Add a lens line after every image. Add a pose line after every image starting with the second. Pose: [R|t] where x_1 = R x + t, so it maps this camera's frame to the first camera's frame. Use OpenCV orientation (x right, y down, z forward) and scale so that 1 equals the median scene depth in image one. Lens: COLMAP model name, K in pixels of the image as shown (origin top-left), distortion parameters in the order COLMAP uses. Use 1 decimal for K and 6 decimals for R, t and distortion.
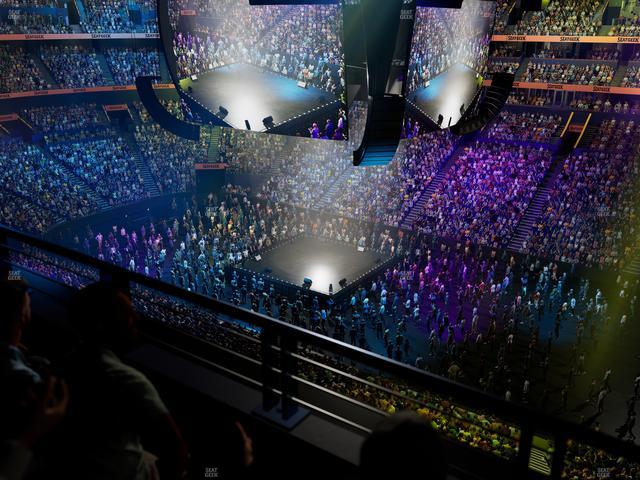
lens RADIAL K [[599.6, 0, 320.8], [0, 599.6, 238.5], [0, 0, 1]] dist [-0.001660, 0.000000]
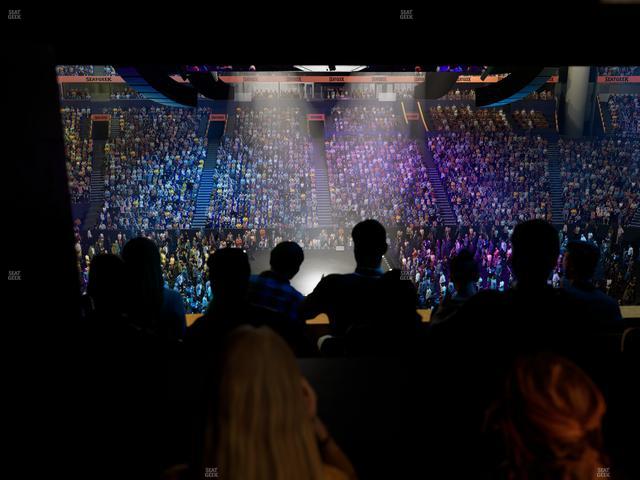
lens RADIAL K [[599.6, 0, 320.8], [0, 599.6, 244.7], [0, 0, 1]] dist [-0.001660, 0.000000]
pose [[0.788050, -0.159930, 0.594475, -0.392354], [0.208609, 0.977907, -0.013453, 0.016969], [-0.579189, 0.134614, 0.804002, 0.323273]]
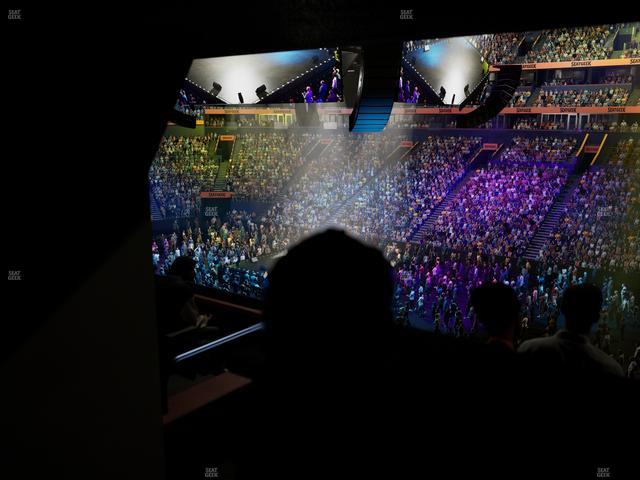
lens RADIAL K [[599.6, 0, 320.6], [0, 599.6, 238.4], [0, 0, 1]] dist [-0.001660, 0.000000]
pose [[0.999322, 0.006931, -0.036169, 0.028679], [-0.012051, 0.989602, -0.143328, 0.115009], [0.034800, 0.143666, 0.989014, 0.058585]]
